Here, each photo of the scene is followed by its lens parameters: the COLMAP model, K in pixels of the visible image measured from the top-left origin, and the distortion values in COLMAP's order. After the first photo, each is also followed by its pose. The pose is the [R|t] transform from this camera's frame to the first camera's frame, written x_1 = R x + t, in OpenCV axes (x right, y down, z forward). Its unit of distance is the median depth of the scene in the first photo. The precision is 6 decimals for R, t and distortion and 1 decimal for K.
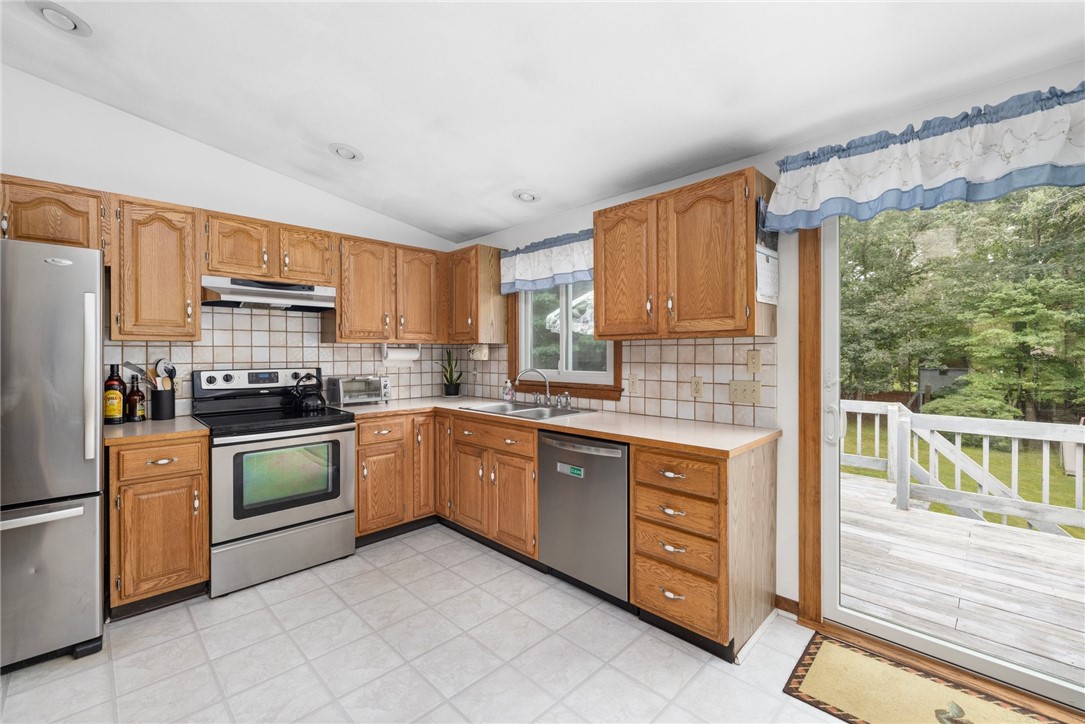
lens RADIAL K [[456.6, 0, 533.8], [0, 456.6, 354.6], [0, 0, 1]] dist [-0.000376, -0.000109]
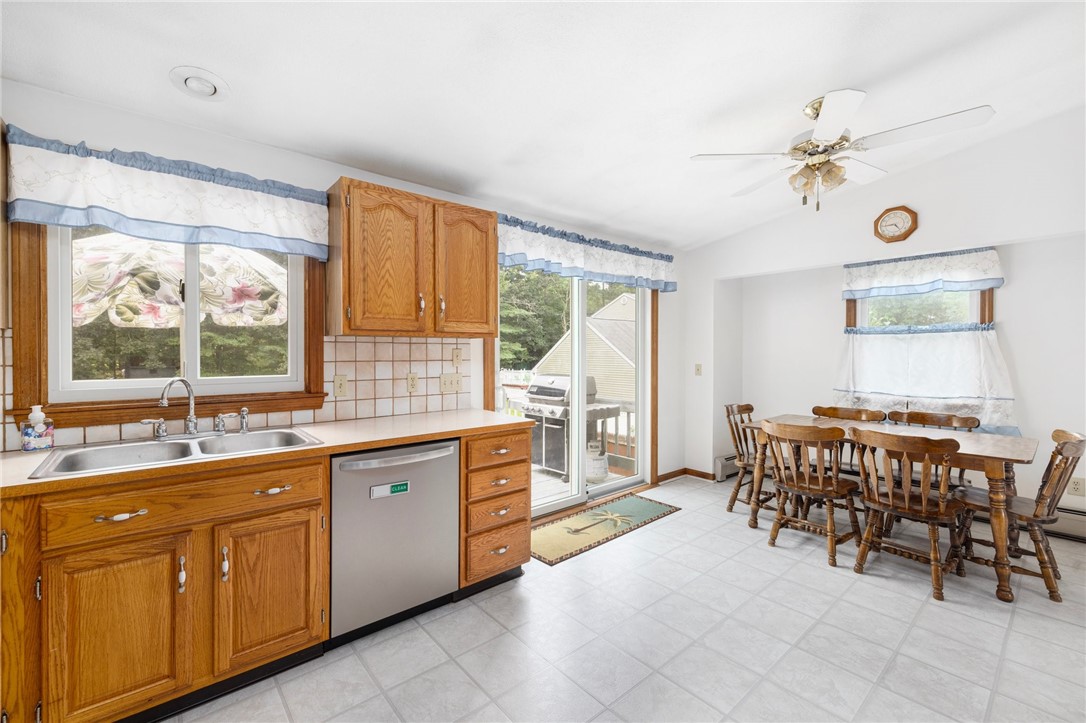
lens RADIAL K [[457.1, 0, 534.3], [0, 457.1, 354.1], [0, 0, 1]] dist [-0.000376, -0.000109]
pose [[0.077630, -0.002879, 0.996978, -0.610089], [0.002926, 0.999992, 0.002660, 0.002104], [-0.996978, 0.002711, 0.077638, 0.556736]]
